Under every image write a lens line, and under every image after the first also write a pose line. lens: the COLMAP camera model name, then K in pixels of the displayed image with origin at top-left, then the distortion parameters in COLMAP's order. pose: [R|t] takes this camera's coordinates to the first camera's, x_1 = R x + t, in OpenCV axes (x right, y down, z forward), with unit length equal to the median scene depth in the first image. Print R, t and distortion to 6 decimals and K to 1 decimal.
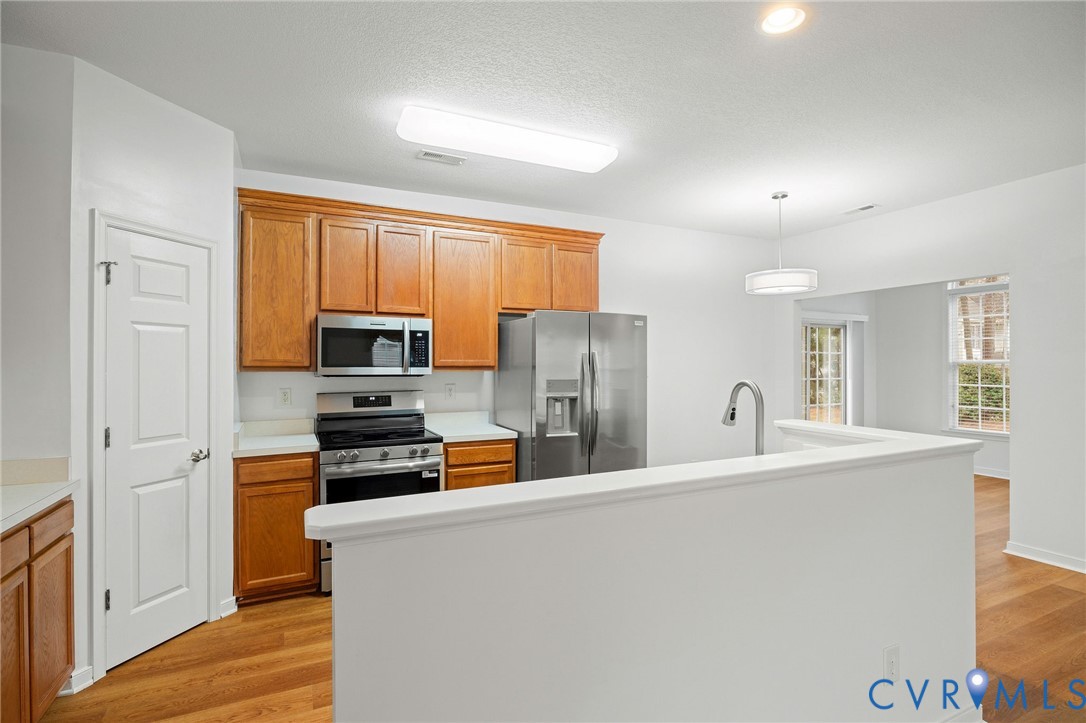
lens RADIAL K [[534.8, 0, 545.2], [0, 534.8, 364.0], [0, 0, 1]] dist [-0.022675, -0.000165]
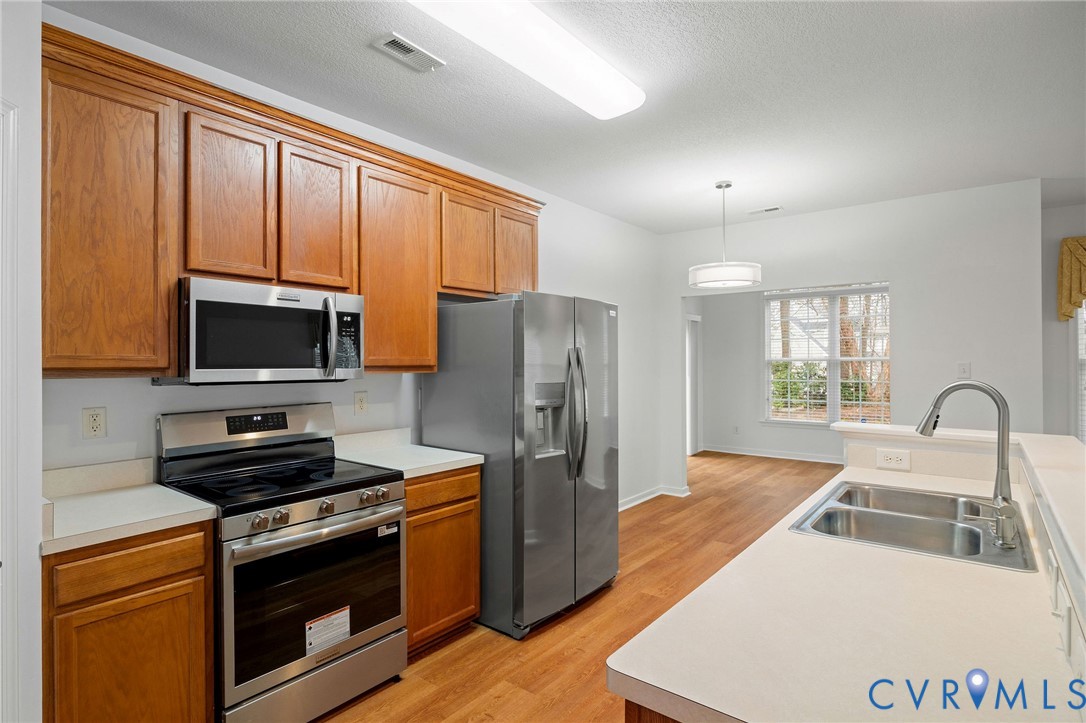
lens RADIAL K [[564.3, 0, 542.4], [0, 564.3, 360.0], [0, 0, 1]] dist [-0.006307, -0.003208]
pose [[0.895849, 0.000241, 0.444359, -0.334978], [0.001431, 0.999993, -0.003427, -0.001142], [-0.444357, 0.003706, 0.895842, 0.273387]]
